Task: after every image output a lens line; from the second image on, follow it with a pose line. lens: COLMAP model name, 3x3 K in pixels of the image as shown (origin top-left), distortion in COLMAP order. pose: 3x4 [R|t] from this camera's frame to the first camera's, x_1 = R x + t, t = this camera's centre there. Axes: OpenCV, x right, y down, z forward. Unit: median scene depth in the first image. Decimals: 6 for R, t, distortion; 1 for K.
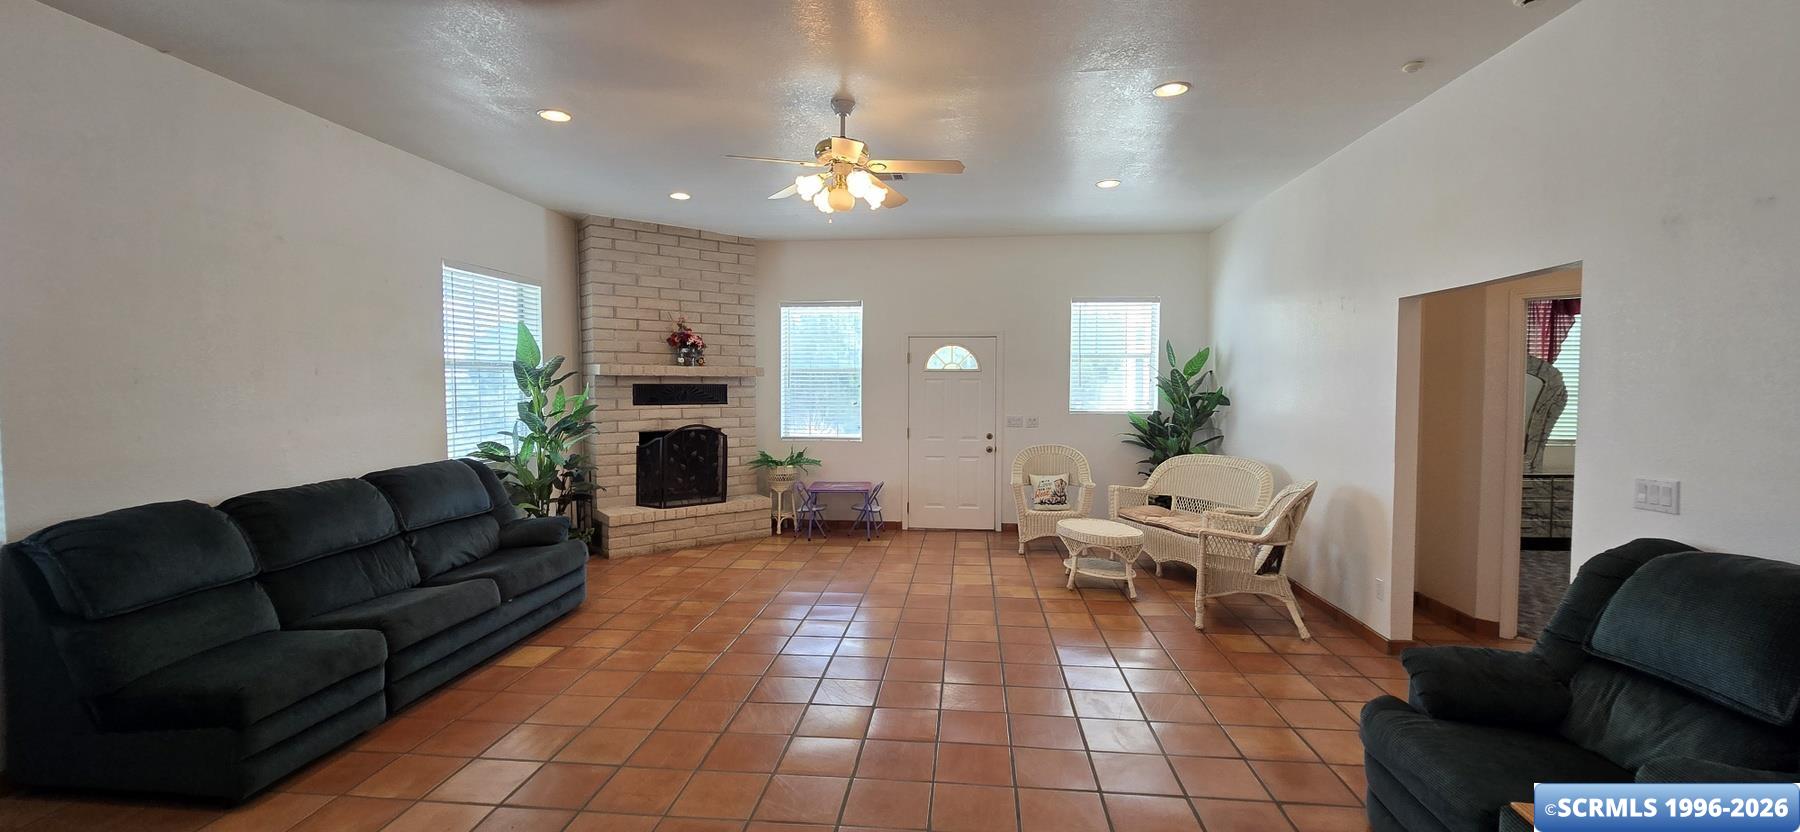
lens RADIAL K [[737.9, 0, 895.5], [0, 737.9, 411.8], [0, 0, 1]] dist [-0.001540, -0.000396]
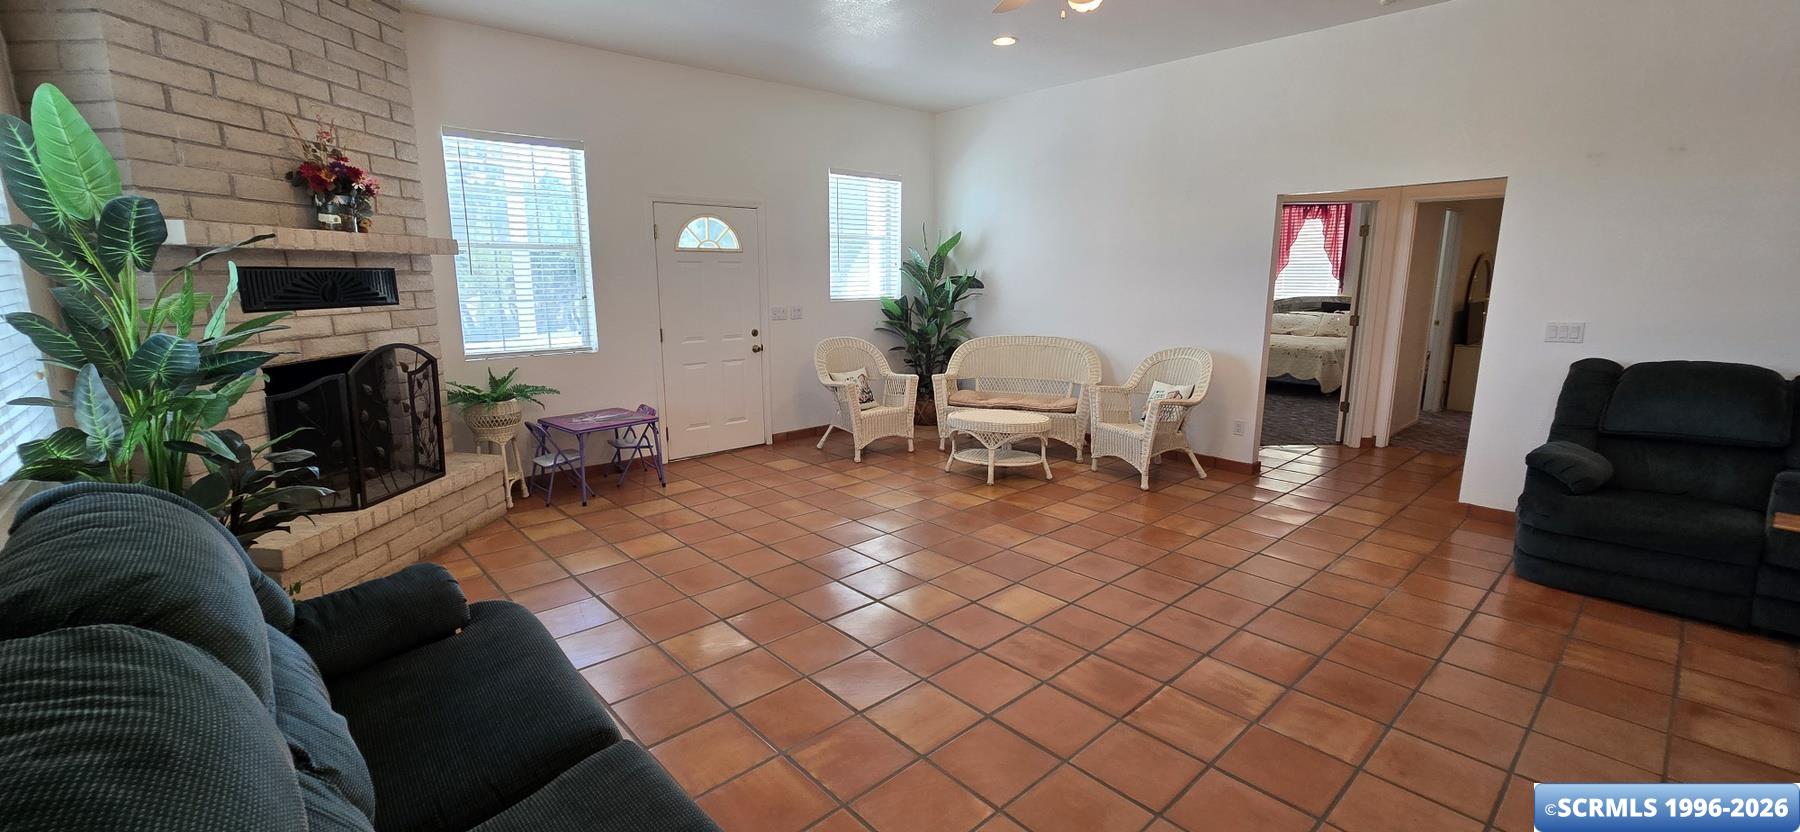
lens RADIAL K [[737.9, 0, 895.5], [0, 737.9, 411.8], [0, 0, 1]] dist [-0.001540, -0.000396]
pose [[0.672509, -0.141237, 0.726487, -0.404607], [0.032903, 0.986357, 0.161300, -0.008149], [-0.739357, -0.084572, 0.667981, 0.353949]]
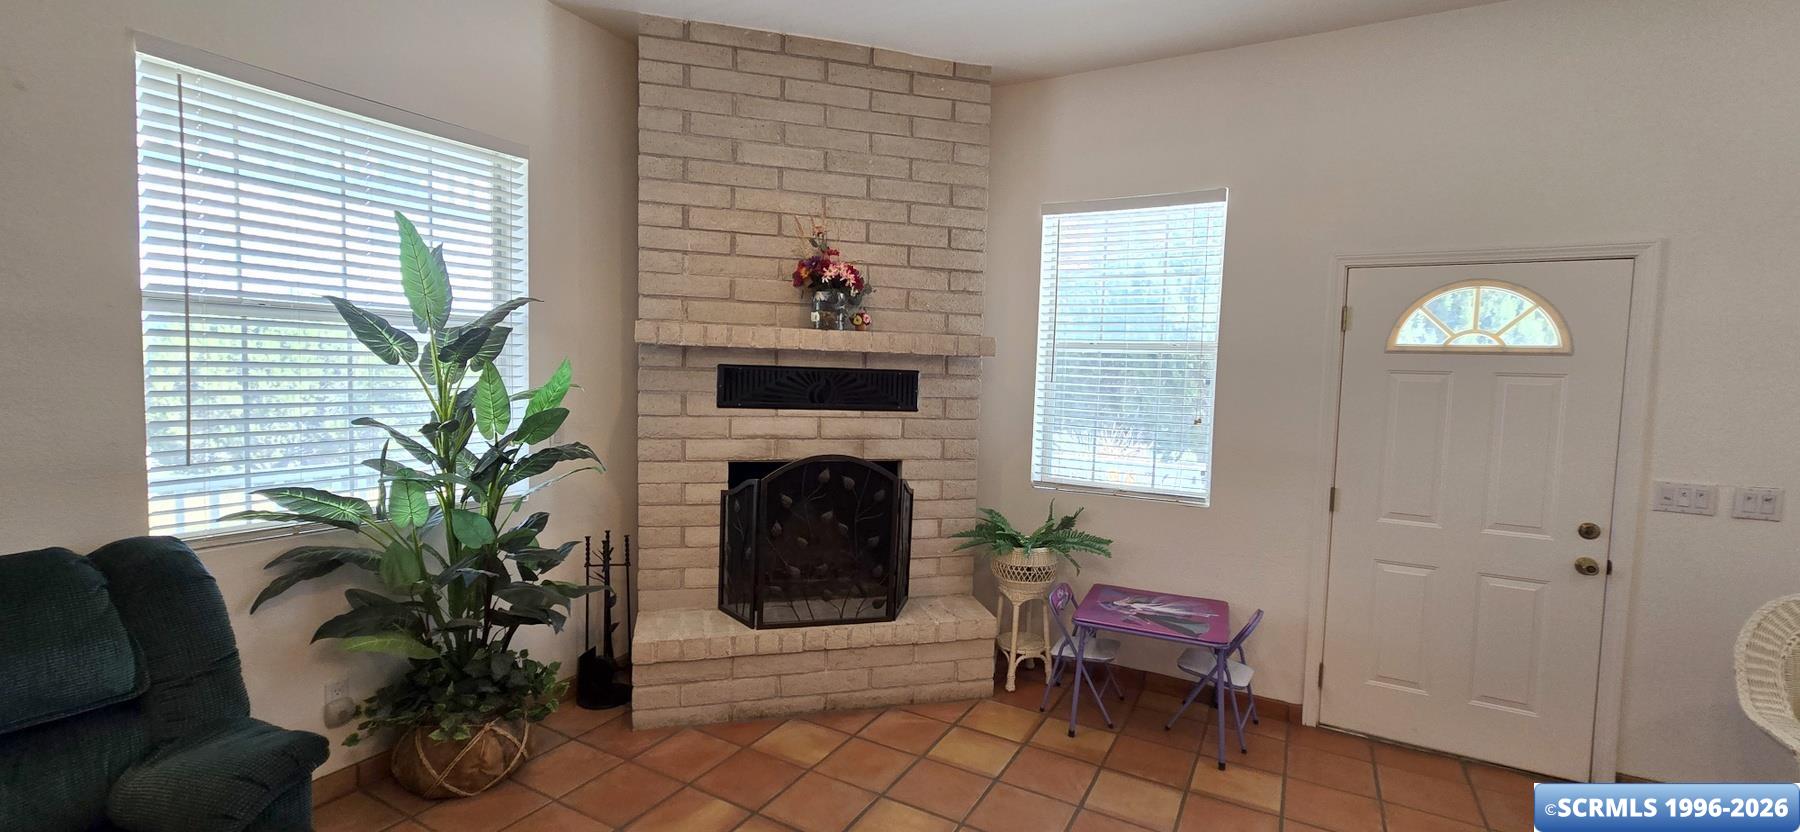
lens RADIAL K [[737.9, 0, 895.5], [0, 737.9, 411.8], [0, 0, 1]] dist [-0.001540, -0.000396]
pose [[0.914157, 0.048582, -0.402439, -0.046252], [-0.043512, 0.998816, 0.021737, -0.020664], [0.403018, -0.002360, 0.915189, 0.566907]]
